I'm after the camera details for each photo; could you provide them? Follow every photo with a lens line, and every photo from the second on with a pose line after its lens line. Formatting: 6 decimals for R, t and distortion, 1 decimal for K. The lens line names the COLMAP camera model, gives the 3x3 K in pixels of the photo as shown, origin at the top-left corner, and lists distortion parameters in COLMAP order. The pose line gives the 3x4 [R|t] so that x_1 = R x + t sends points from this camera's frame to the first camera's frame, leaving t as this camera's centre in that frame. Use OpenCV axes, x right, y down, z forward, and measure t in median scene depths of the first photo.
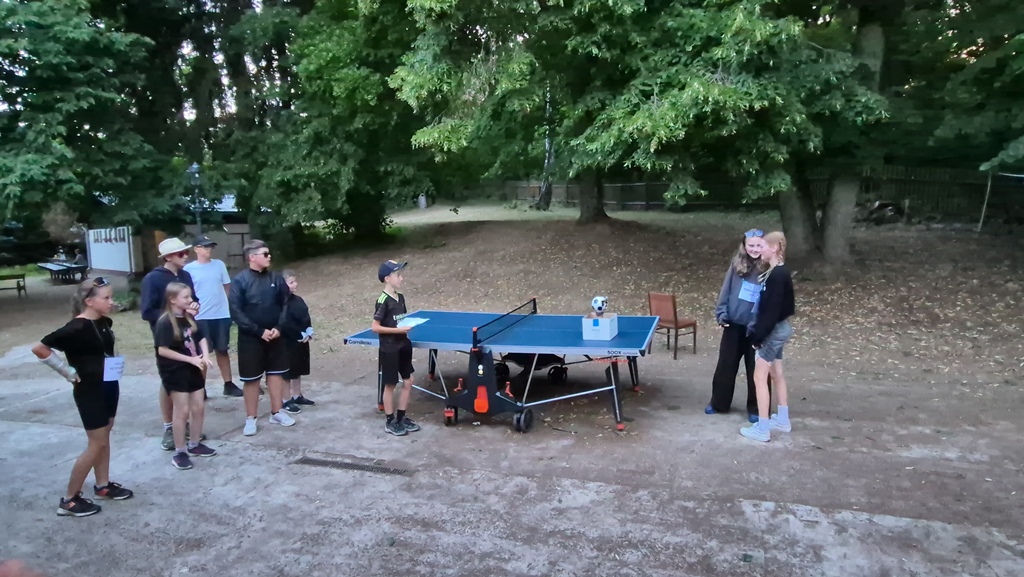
lens RADIAL K [[591.8, 0, 513.2], [0, 591.8, 280.4], [0, 0, 1]] dist [0.002339, 0.002453]
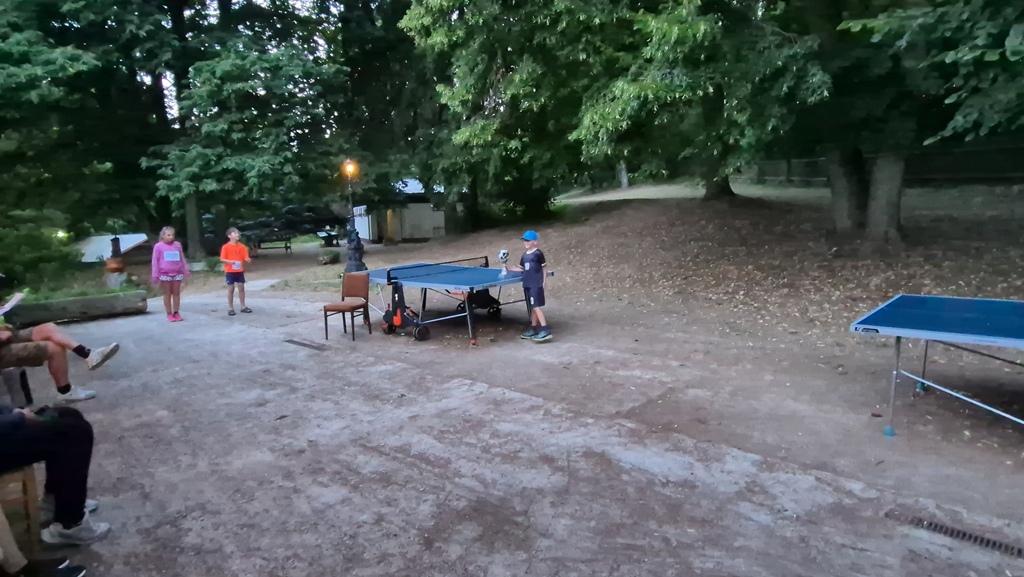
lens RADIAL K [[565.7, 0, 519.0], [0, 565.7, 284.7], [0, 0, 1]] dist [-0.000690, 0.004811]
pose [[0.922447, 0.052351, -0.382558, 0.496056], [-0.033623, 0.997893, 0.055482, 0.017663], [0.384657, -0.038316, 0.922264, -0.136745]]
